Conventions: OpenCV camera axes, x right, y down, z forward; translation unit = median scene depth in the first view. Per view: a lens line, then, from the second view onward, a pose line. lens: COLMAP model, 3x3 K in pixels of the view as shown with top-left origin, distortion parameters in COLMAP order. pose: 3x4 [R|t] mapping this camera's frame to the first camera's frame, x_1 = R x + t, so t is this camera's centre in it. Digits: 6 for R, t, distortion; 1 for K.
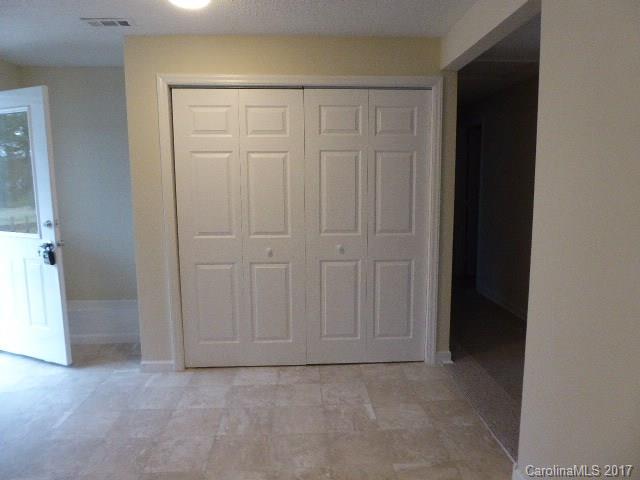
lens RADIAL K [[455.4, 0, 322.5], [0, 455.4, 239.3], [0, 0, 1]] dist [-0.043931, 0.025565]
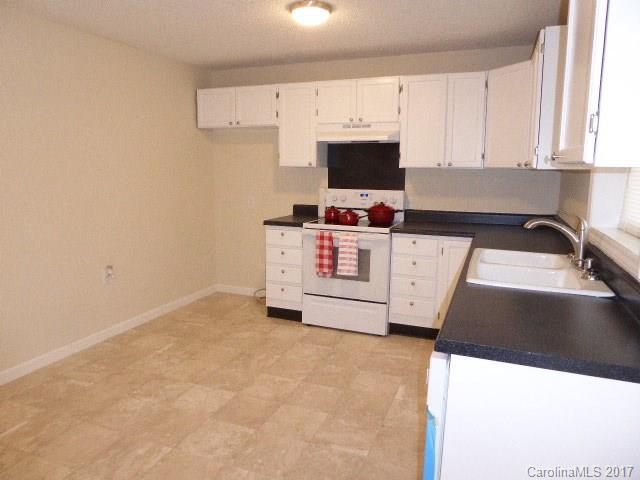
lens RADIAL K [[455.4, 0, 319.1], [0, 455.4, 236.9], [0, 0, 1]] dist [-0.043931, 0.025565]
pose [[-0.907852, -0.071592, 0.413134, -0.790683], [0.050829, 0.959257, 0.277924, -0.251258], [-0.416199, 0.273313, -0.867224, 1.841058]]
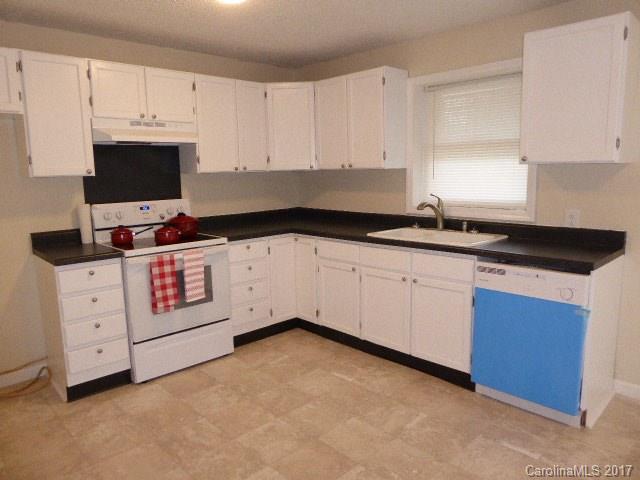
lens RADIAL K [[455.4, 0, 321.6], [0, 455.4, 238.9], [0, 0, 1]] dist [-0.043931, 0.025565]
pose [[-0.753075, 0.112158, -0.648304, 0.171519], [-0.072642, 0.965164, 0.251358, -0.221881], [0.653912, 0.236385, -0.718694, 1.658715]]
